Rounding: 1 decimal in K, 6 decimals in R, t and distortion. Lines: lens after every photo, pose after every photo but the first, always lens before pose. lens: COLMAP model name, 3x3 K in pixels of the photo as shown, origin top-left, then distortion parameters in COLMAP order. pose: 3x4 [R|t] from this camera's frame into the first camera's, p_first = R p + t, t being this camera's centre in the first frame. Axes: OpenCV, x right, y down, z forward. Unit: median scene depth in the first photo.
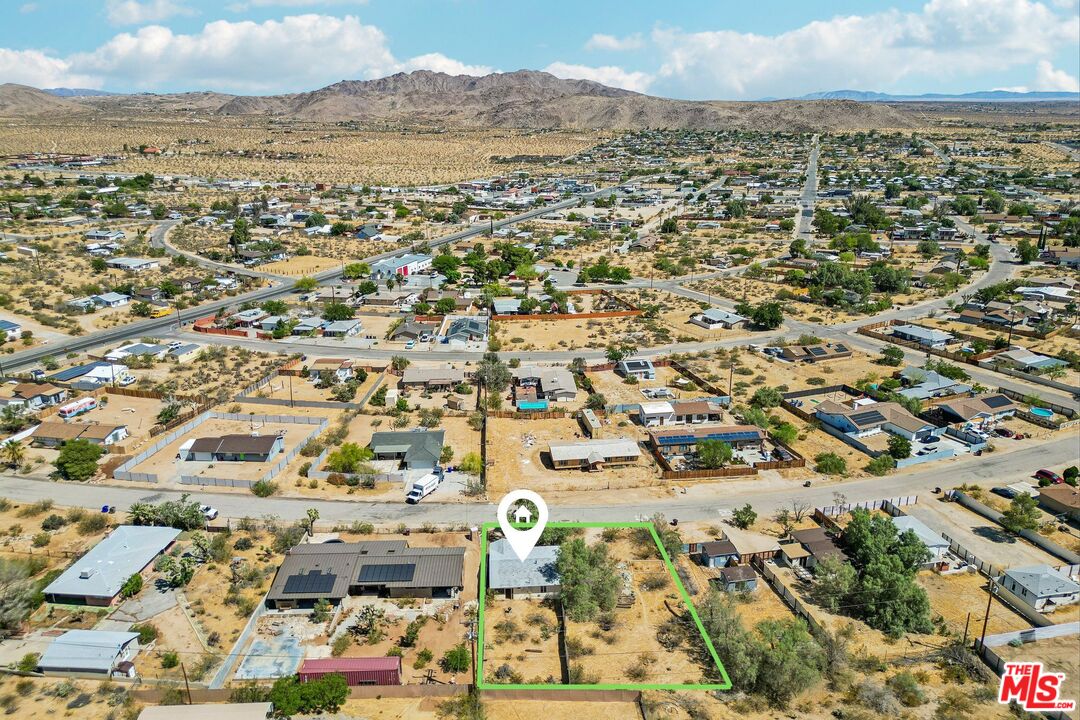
lens RADIAL K [[750.4, 0, 540.0], [0, 750.4, 360.0], [0, 0, 1]] dist [0.058086, -0.058917]
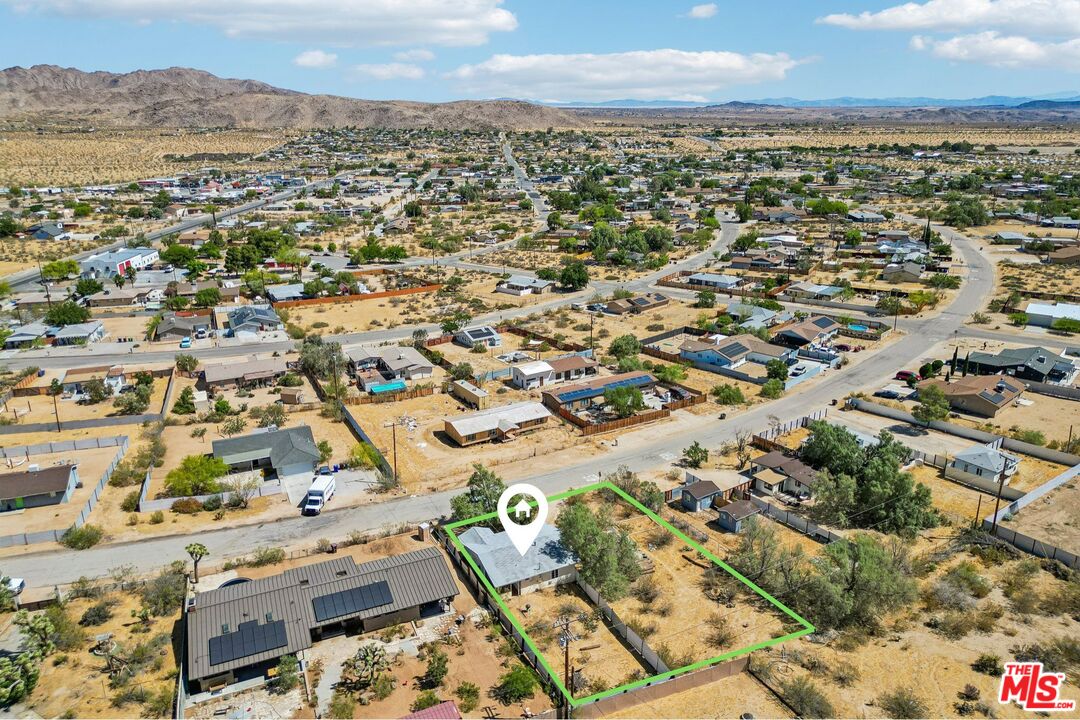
lens RADIAL K [[750.4, 0, 540.0], [0, 750.4, 360.0], [0, 0, 1]] dist [0.058086, -0.058917]
pose [[0.920709, -0.120055, 0.371325, -0.155862], [0.121422, 0.992404, 0.019792, 0.033517], [-0.370880, 0.026864, 0.928292, 0.141772]]
